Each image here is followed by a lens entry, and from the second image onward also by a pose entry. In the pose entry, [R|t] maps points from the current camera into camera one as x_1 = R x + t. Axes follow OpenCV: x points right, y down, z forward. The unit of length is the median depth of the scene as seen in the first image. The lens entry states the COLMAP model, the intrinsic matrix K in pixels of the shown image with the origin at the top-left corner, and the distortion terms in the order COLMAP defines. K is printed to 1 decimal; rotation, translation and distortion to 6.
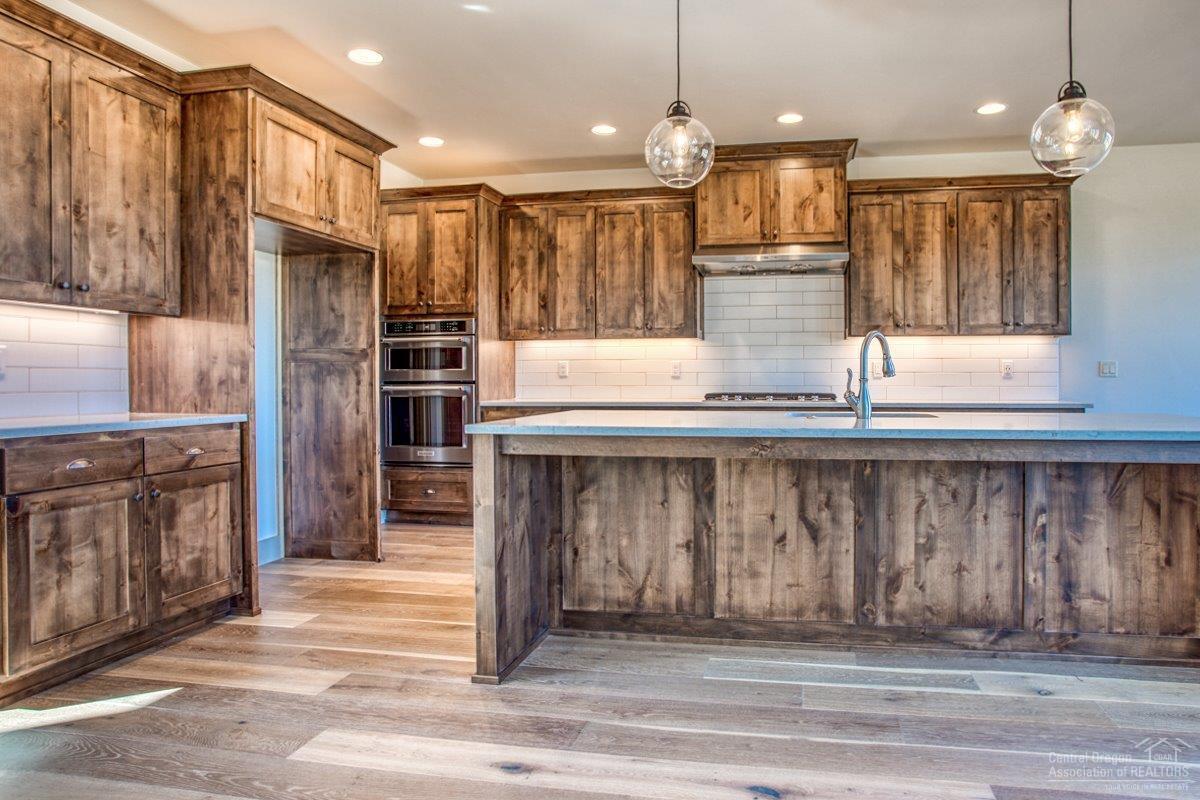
lens RADIAL K [[713.7, 0, 664.1], [0, 713.7, 391.8], [0, 0, 1]] dist [-0.052199, 0.014451]
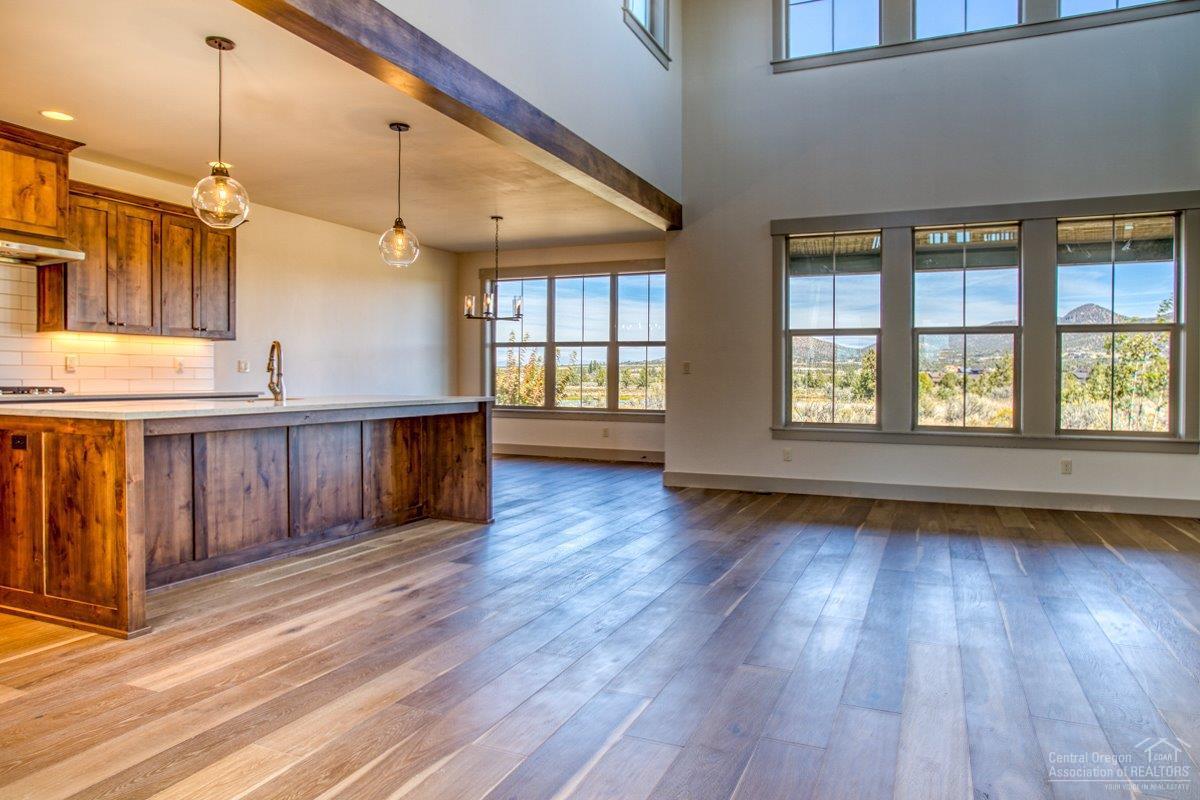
lens RADIAL K [[730.4, 0, 618.3], [0, 730.4, 377.7], [0, 0, 1]] dist [-0.031626, 0.002398]
pose [[0.233417, 0.002374, 0.972374, -1.022719], [0.009519, 0.999944, -0.004727, 0.004125], [-0.972330, 0.010359, 0.233381, -0.032603]]
